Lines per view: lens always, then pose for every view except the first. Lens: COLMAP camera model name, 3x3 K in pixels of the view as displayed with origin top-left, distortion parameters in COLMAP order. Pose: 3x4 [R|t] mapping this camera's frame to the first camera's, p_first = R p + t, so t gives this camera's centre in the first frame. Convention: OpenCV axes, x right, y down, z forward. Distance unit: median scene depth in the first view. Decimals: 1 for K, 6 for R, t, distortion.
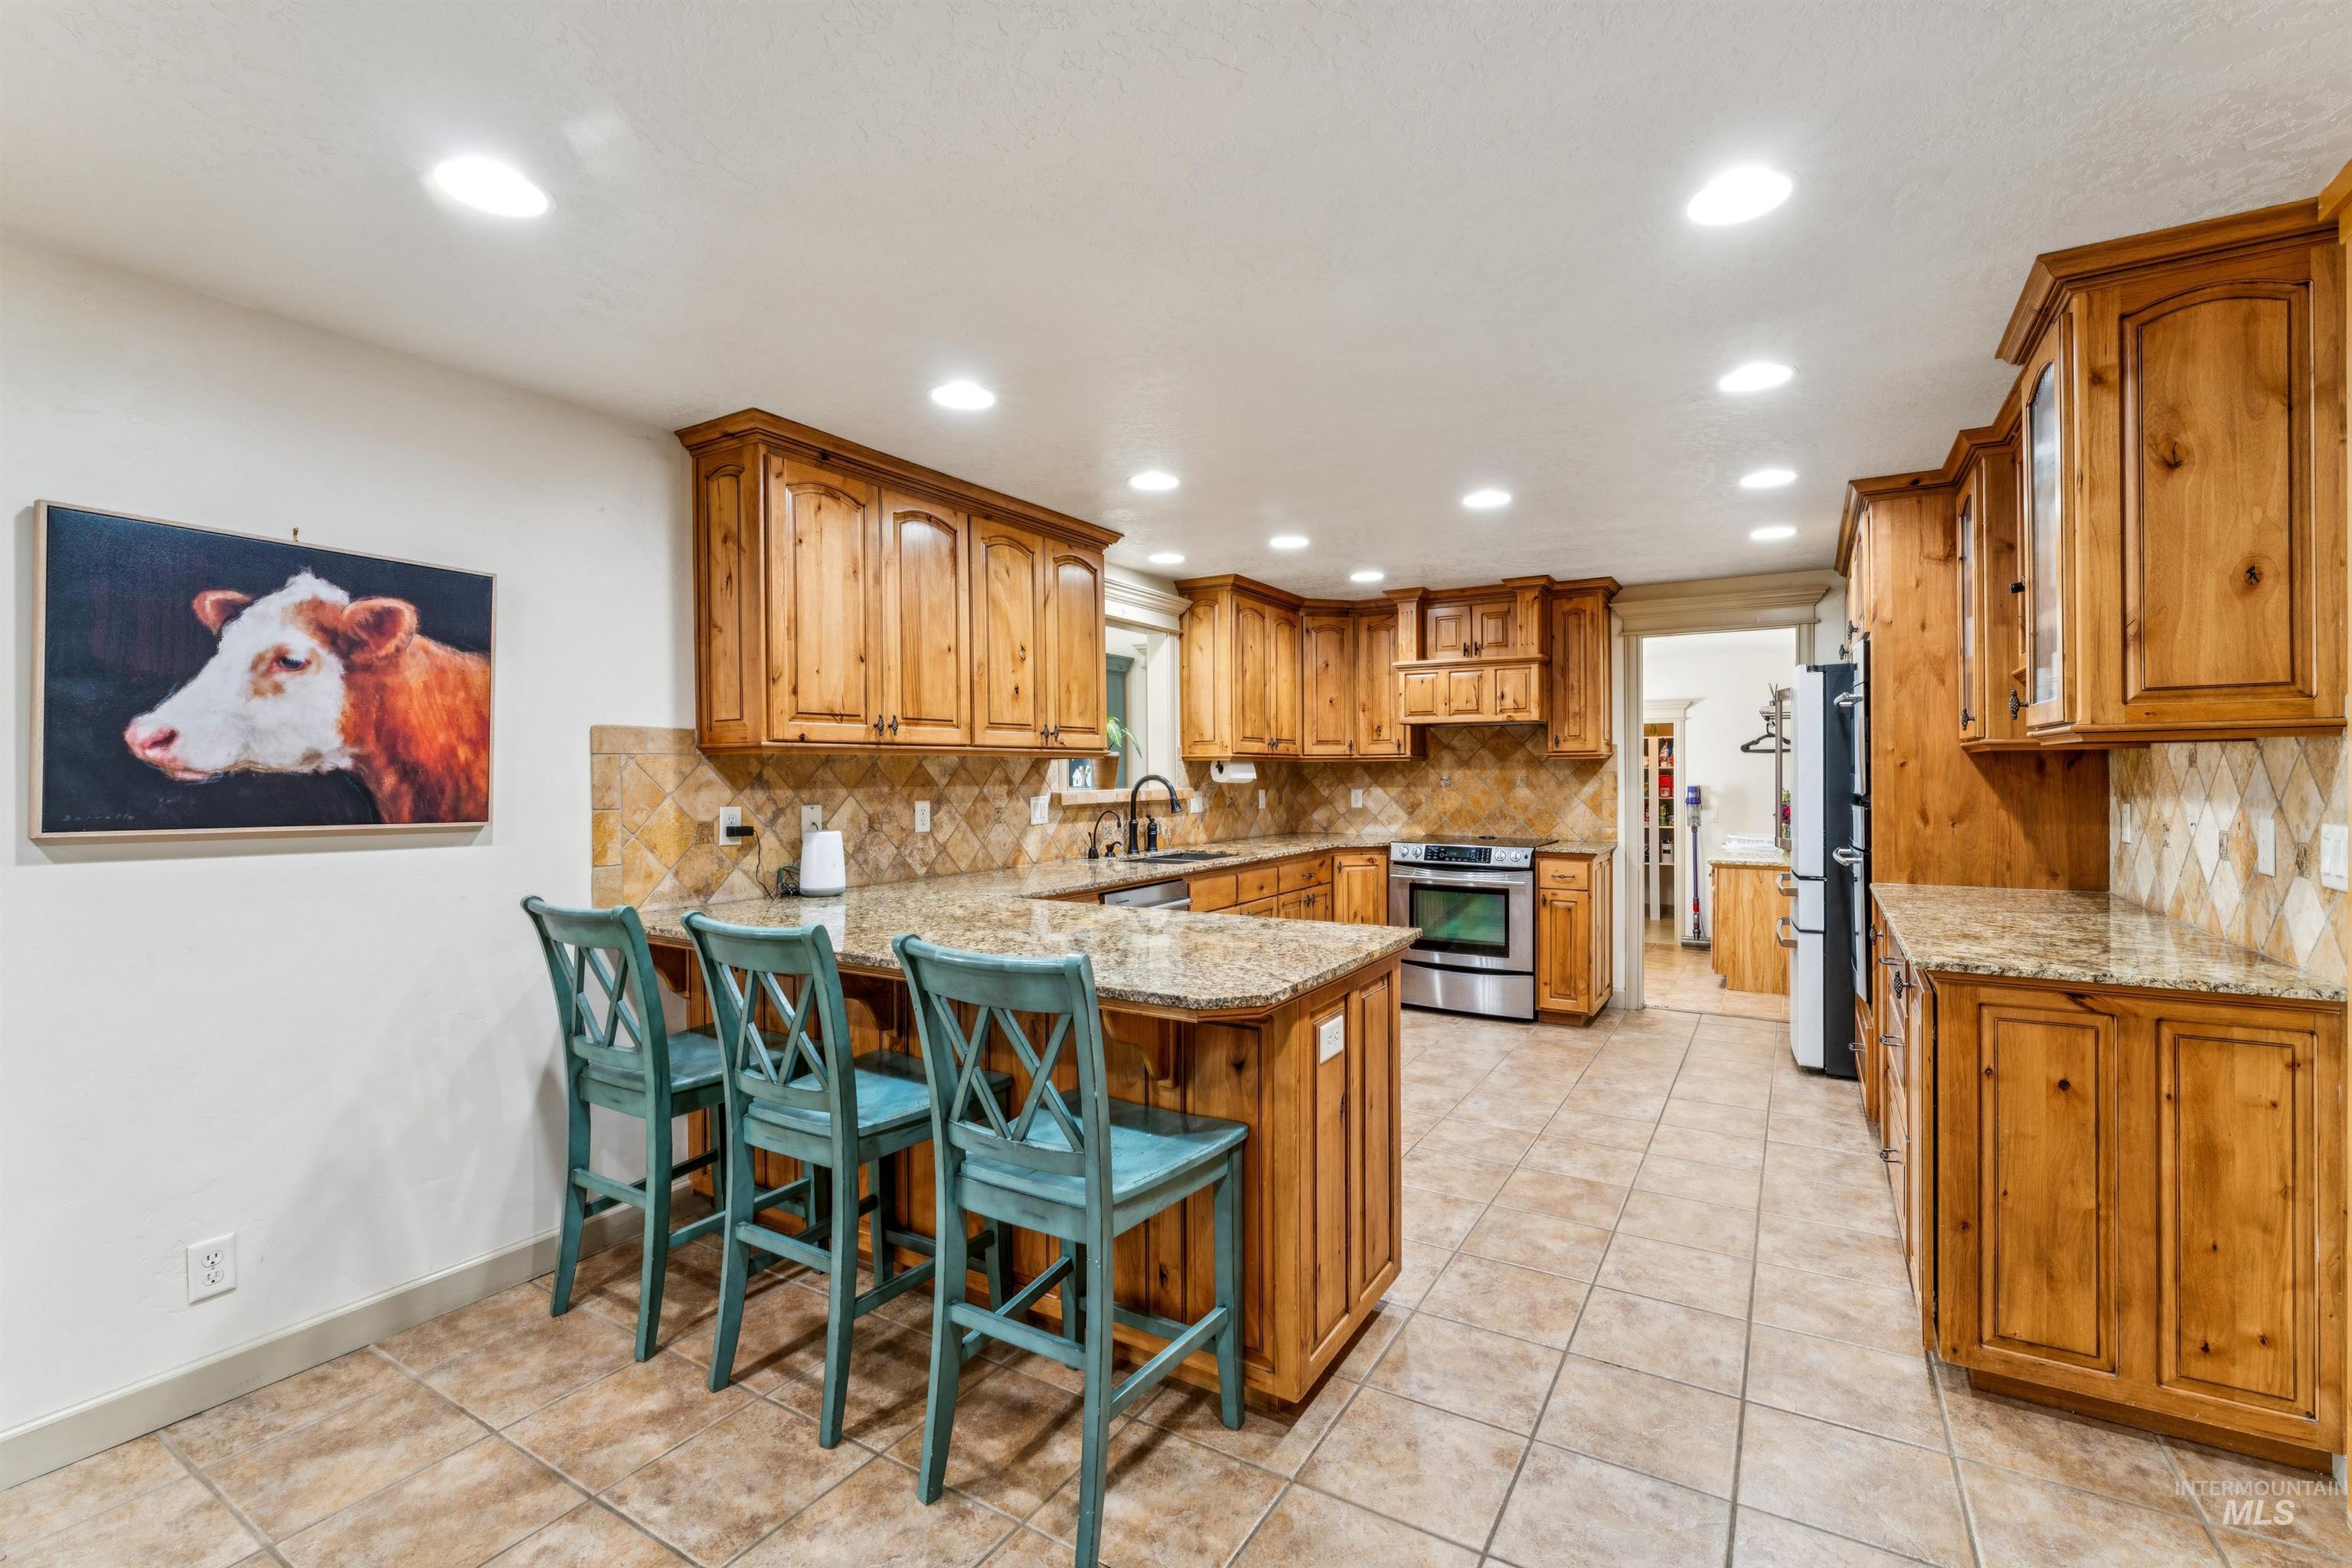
lens RADIAL K [[1019.2, 0, 1166.1], [0, 1019.2, 774.5], [0, 0, 1]] dist [-0.004965, 0.000138]
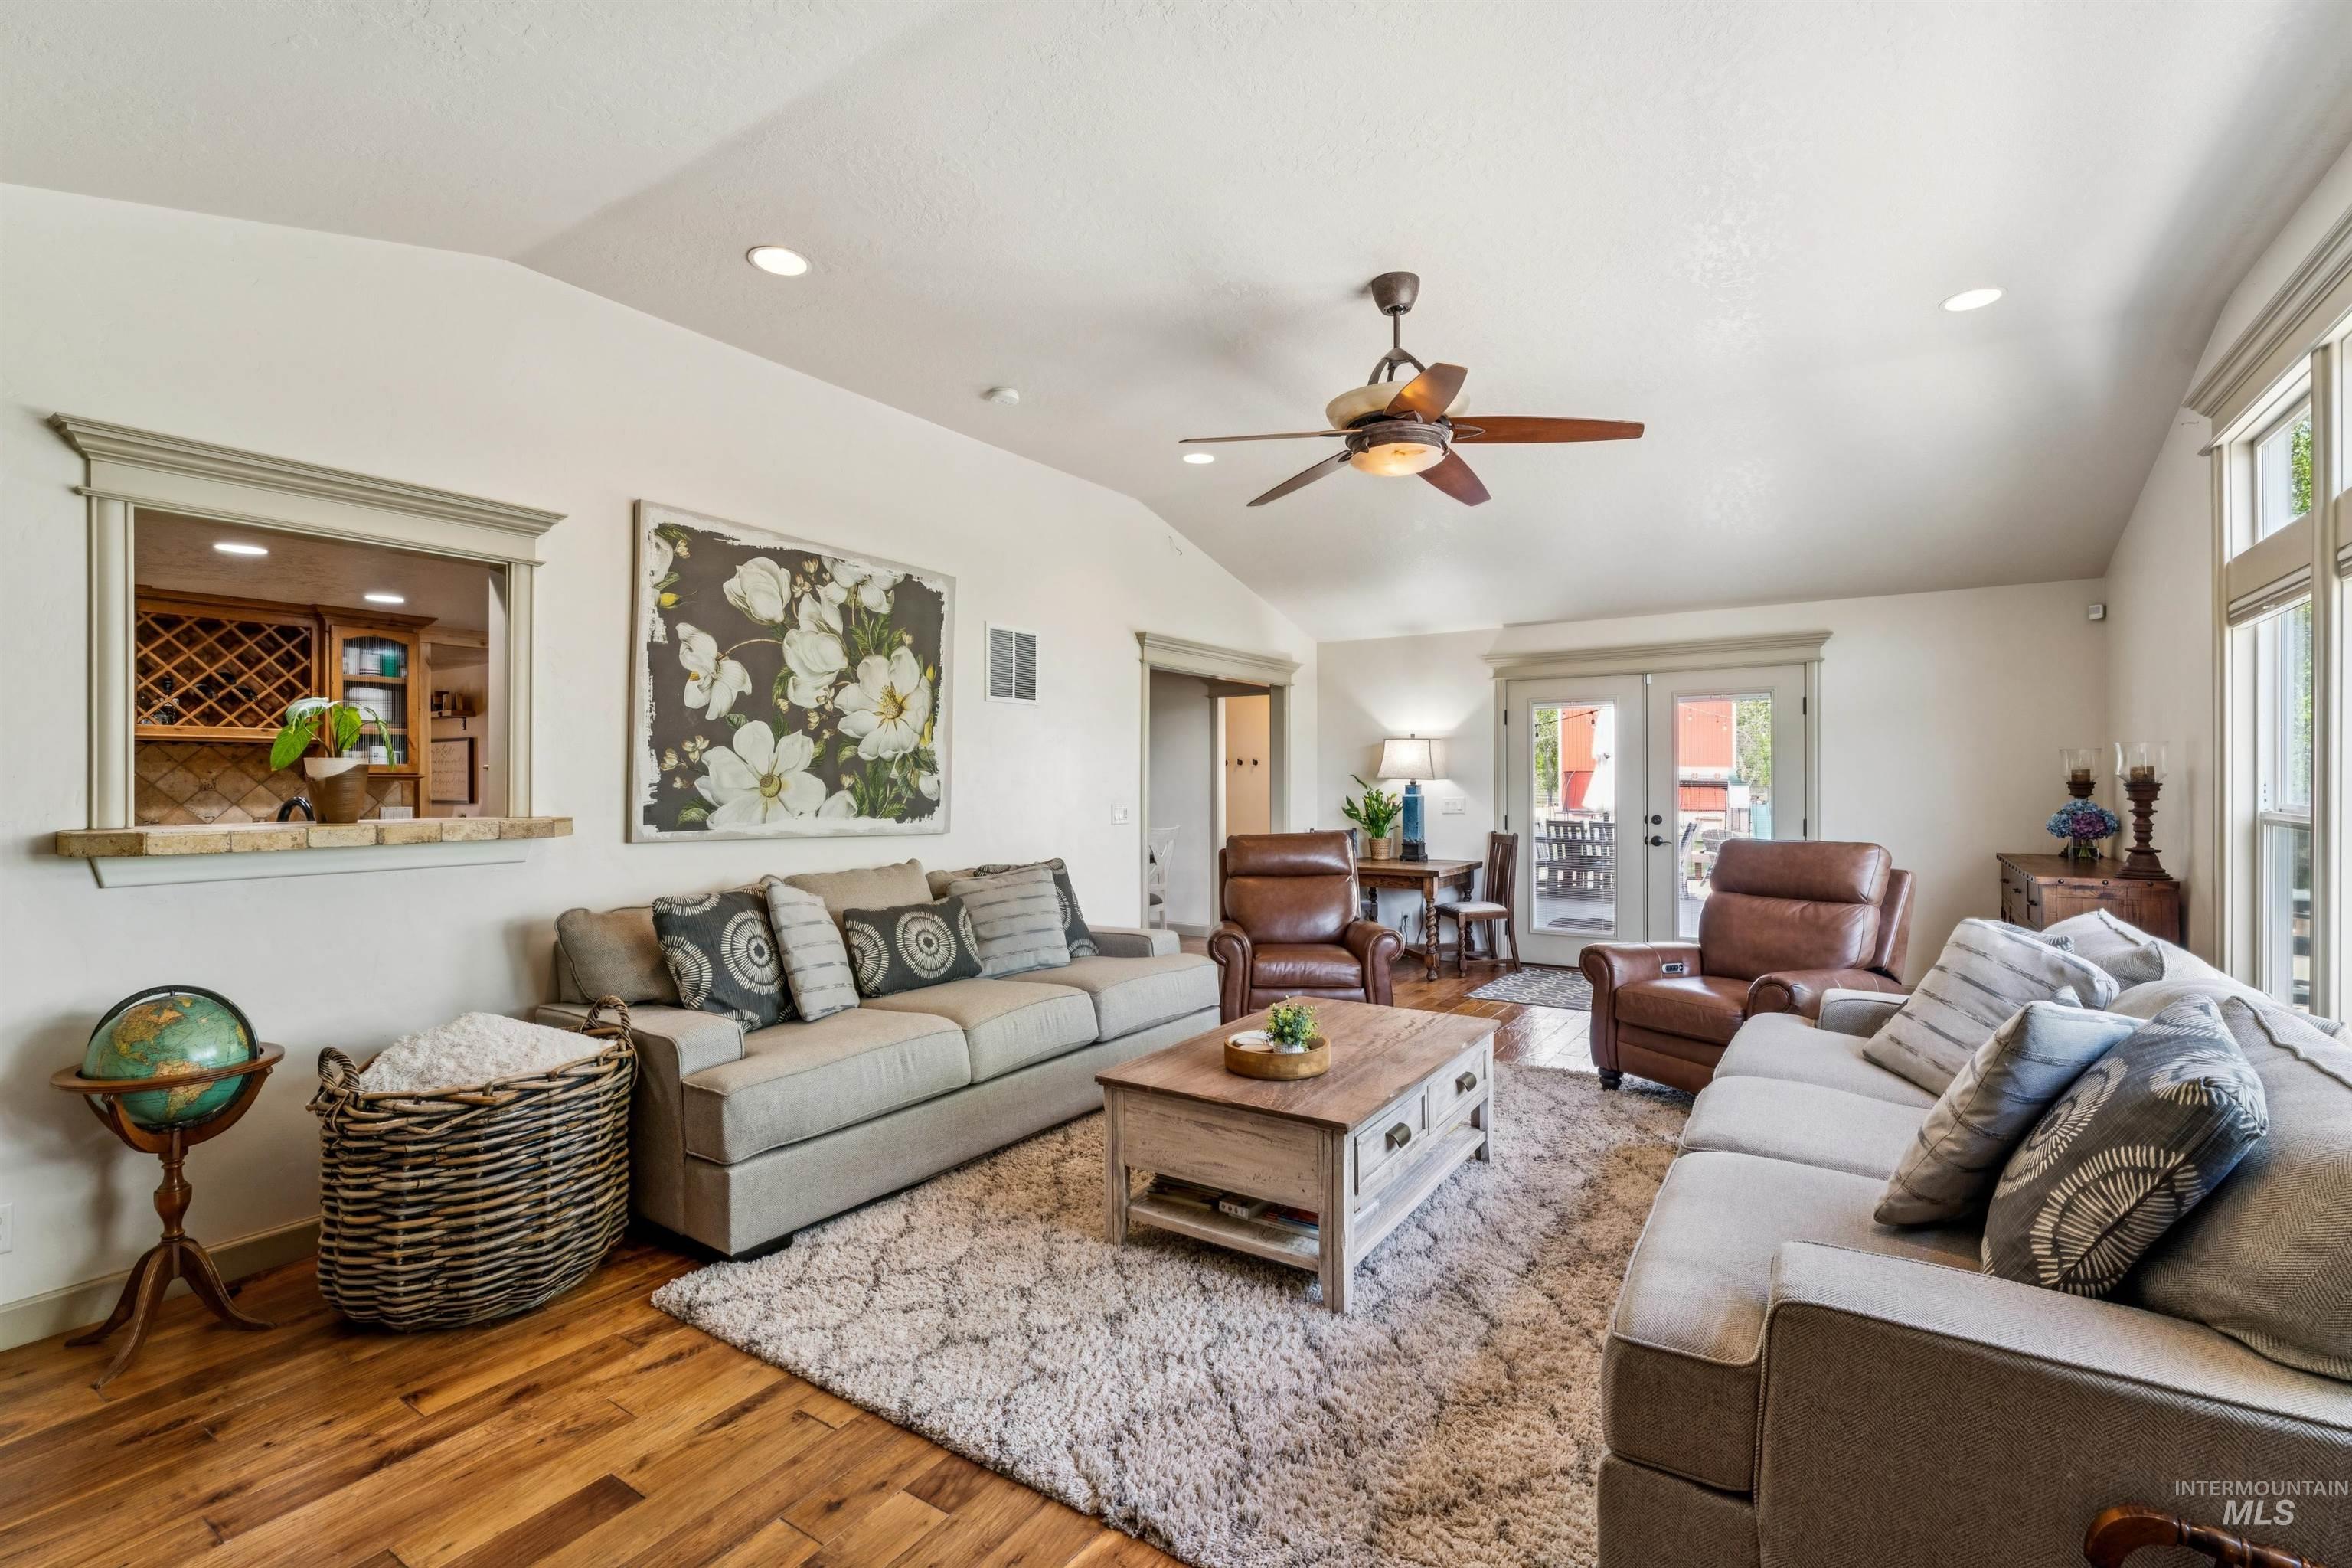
lens RADIAL K [[1055.0, 0, 1182.9], [0, 1055.0, 788.5], [0, 0, 1]] dist [-0.003373, 0.000776]
pose [[-0.999588, 0.005687, 0.028142, -0.525818], [0.005855, 0.999965, 0.005895, -0.006158], [-0.028107, 0.006057, -0.999587, 1.498244]]
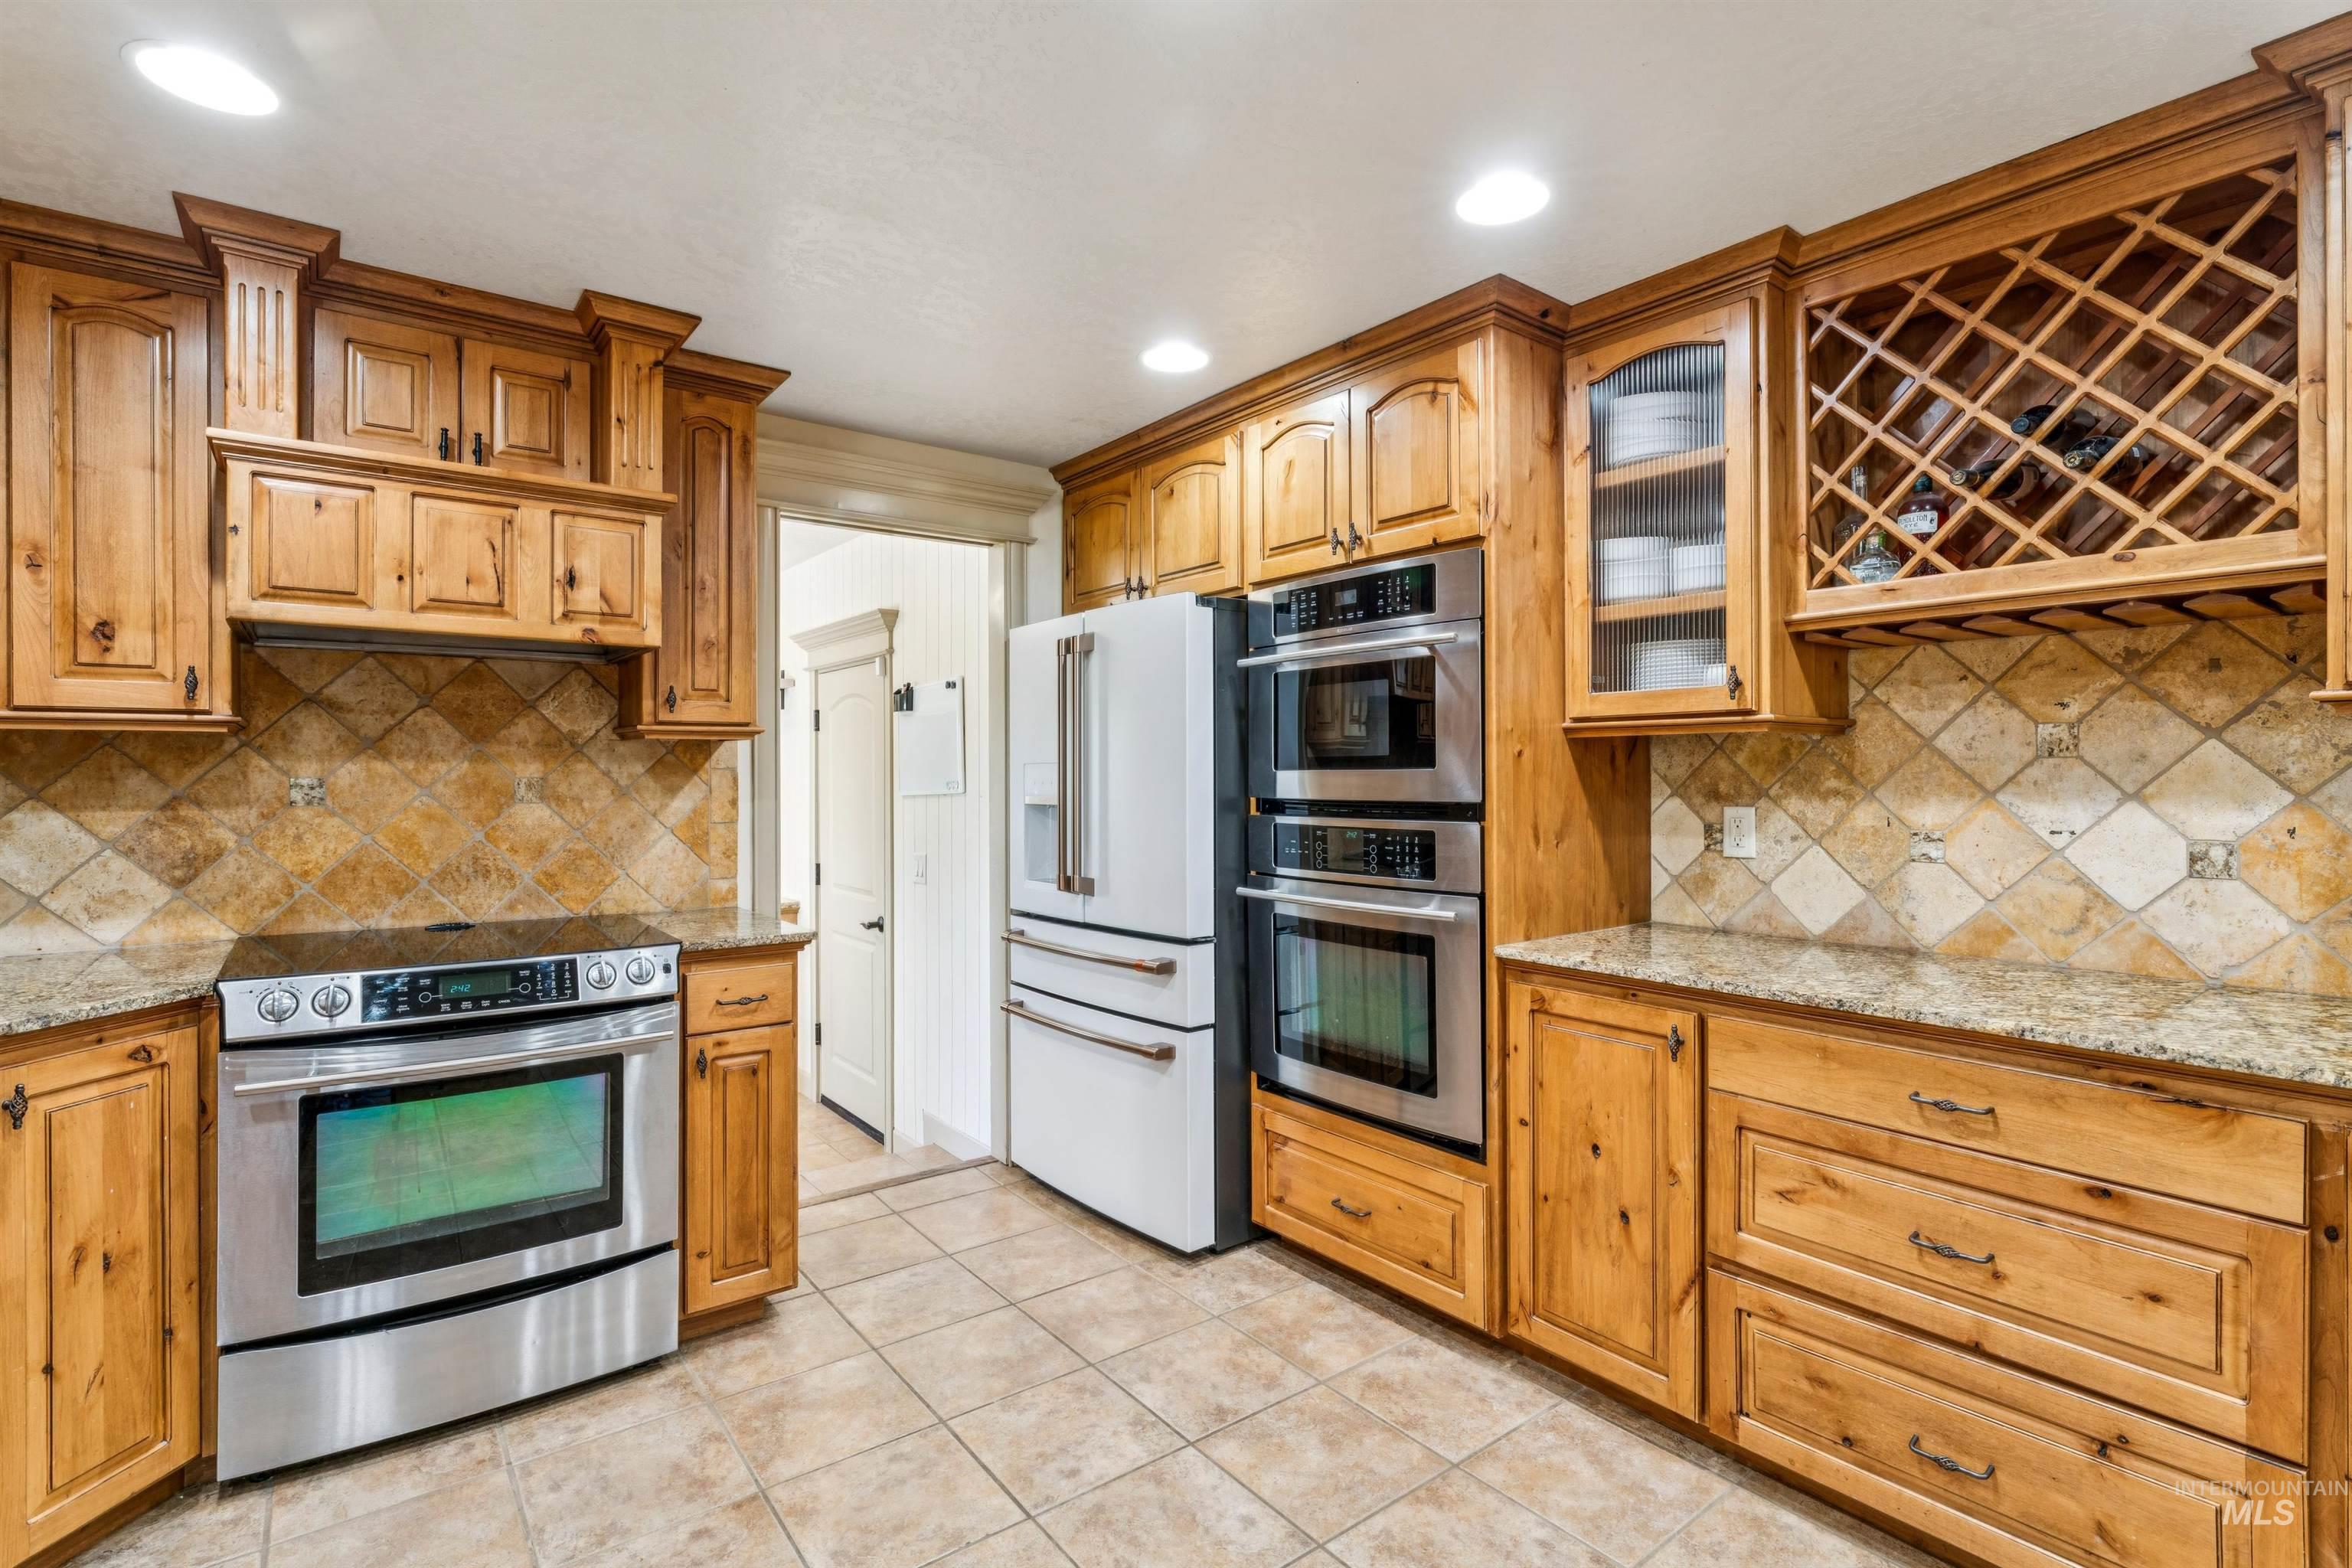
lens RADIAL K [[1109.4, 0, 1182.0], [0, 1109.4, 772.2], [0, 0, 1]] dist [-0.003232, -0.000776]
pose [[0.351127, 0.006239, 0.936307, 0.001985], [0.002160, 0.999970, -0.007473, 0.004081], [-0.936325, 0.004646, 0.351103, 0.626266]]
